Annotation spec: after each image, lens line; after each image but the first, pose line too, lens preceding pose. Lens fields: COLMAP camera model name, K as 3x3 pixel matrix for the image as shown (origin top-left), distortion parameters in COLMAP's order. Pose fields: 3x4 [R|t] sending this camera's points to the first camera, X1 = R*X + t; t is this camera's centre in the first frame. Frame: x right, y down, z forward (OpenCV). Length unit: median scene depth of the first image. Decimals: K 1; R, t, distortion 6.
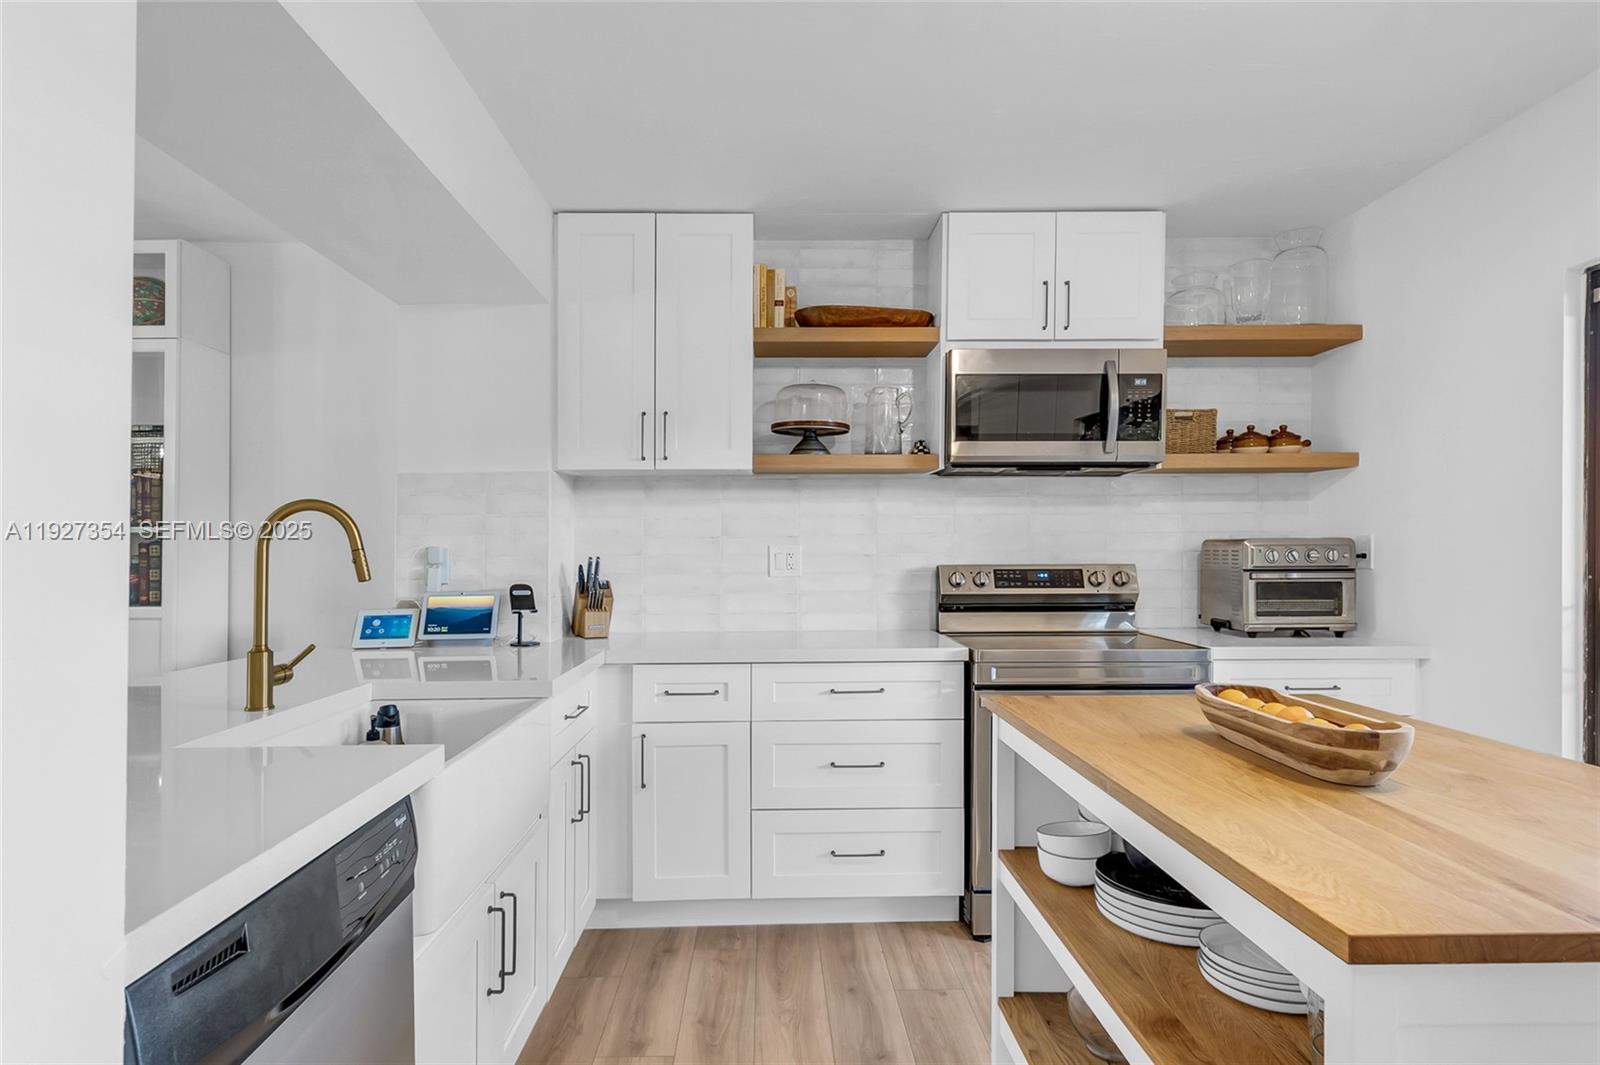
lens RADIAL K [[818.7, 0, 798.7], [0, 818.7, 548.4], [0, 0, 1]] dist [0.003845, 0.000633]
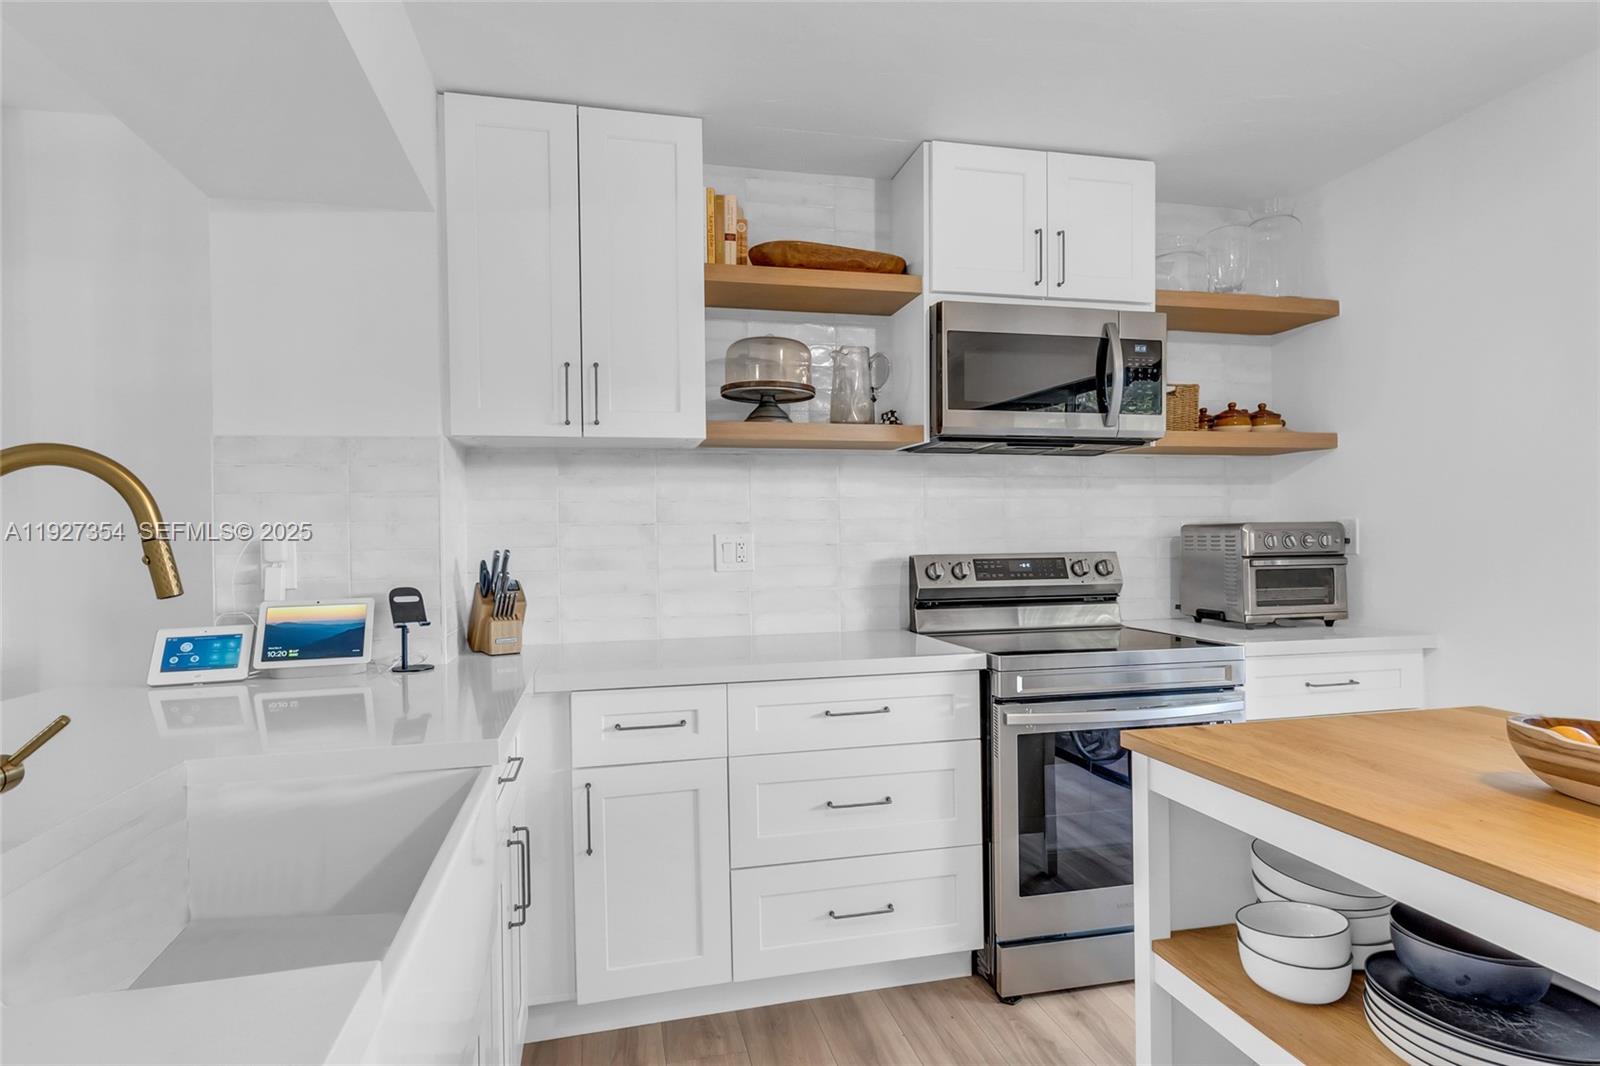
lens RADIAL K [[789.7, 0, 796.7], [0, 789.7, 556.0], [0, 0, 1]] dist [-0.000727, -0.000027]
pose [[0.981785, -0.011321, 0.189659, -0.117048], [0.007269, 0.999730, 0.022048, 0.002111], [-0.189858, -0.020268, 0.981602, 0.216552]]
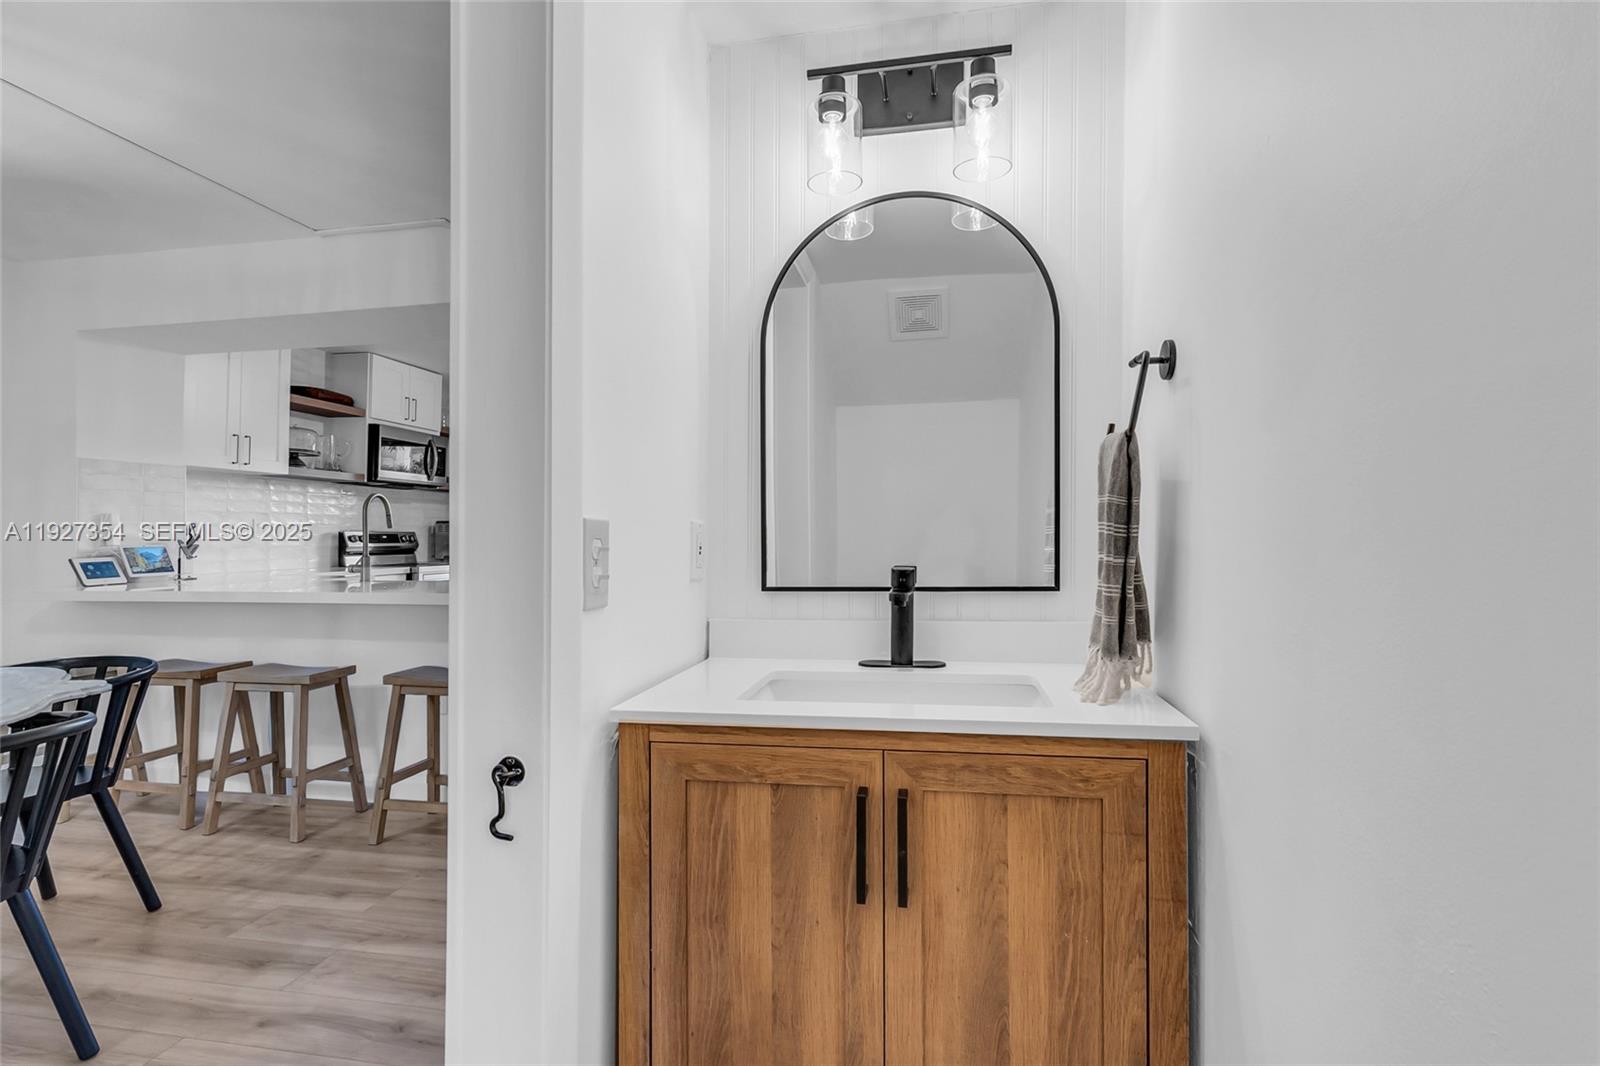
lens RADIAL K [[776.9, 0, 794.1], [0, 776.9, 543.9], [0, 0, 1]] dist [0.000857, 0.000172]
pose [[0.218884, -0.004080, 0.975742, -1.431714], [-0.005511, 0.999970, 0.005418, 0.036542], [-0.975735, -0.006564, 0.218855, -0.412900]]
